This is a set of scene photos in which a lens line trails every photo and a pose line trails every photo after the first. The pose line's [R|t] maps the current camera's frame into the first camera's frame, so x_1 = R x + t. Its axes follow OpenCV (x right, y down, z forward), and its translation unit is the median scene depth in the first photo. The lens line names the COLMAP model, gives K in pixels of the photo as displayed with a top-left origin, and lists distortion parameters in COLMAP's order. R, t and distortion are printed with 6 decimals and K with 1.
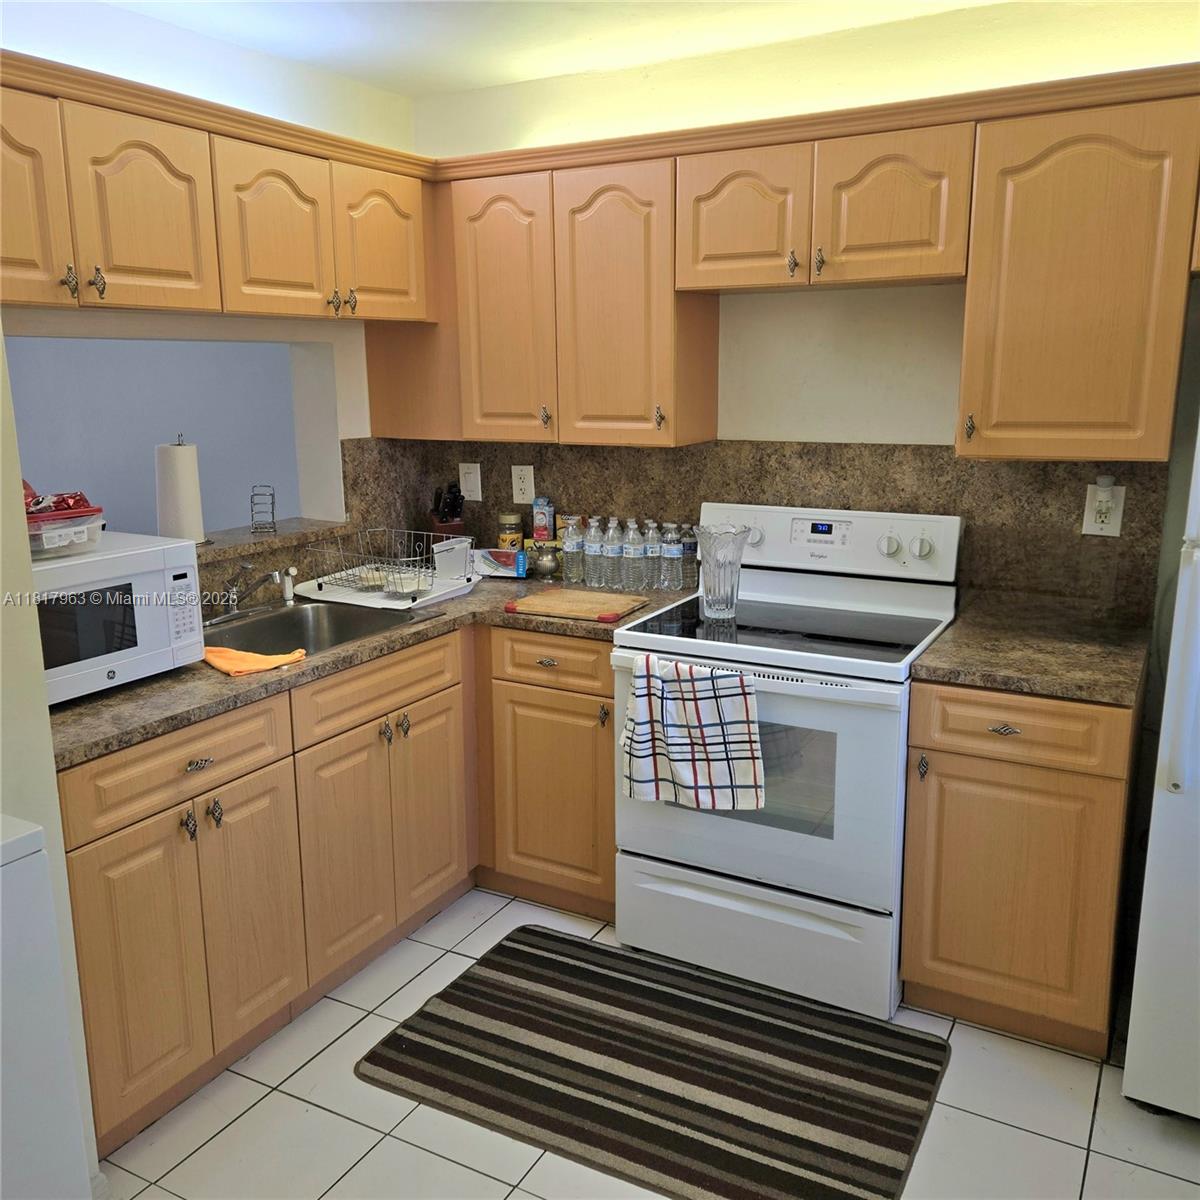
lens RADIAL K [[1065.7, 0, 619.8], [0, 1065.7, 597.9], [0, 0, 1]] dist [0.083410, -0.069628]
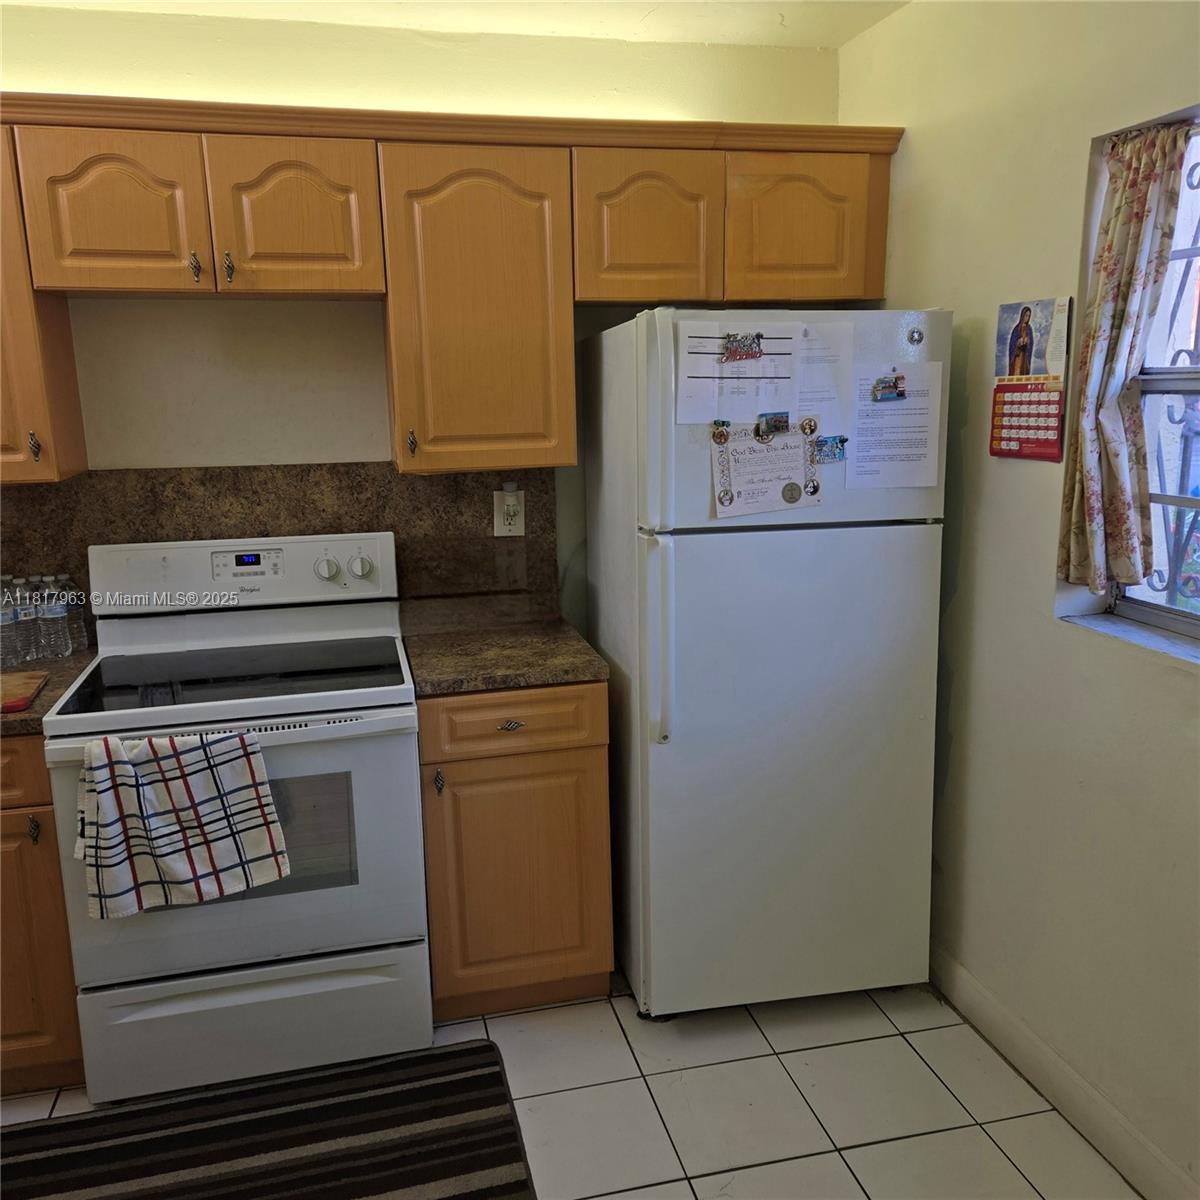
lens RADIAL K [[1065.7, 0, 603.0], [0, 1065.7, 596.3], [0, 0, 1]] dist [0.083410, -0.069628]
pose [[0.738049, -0.142289, 0.659574, -0.221089], [0.154051, 0.987229, 0.040594, -0.027867], [-0.656926, 0.071647, 0.750543, 0.129818]]
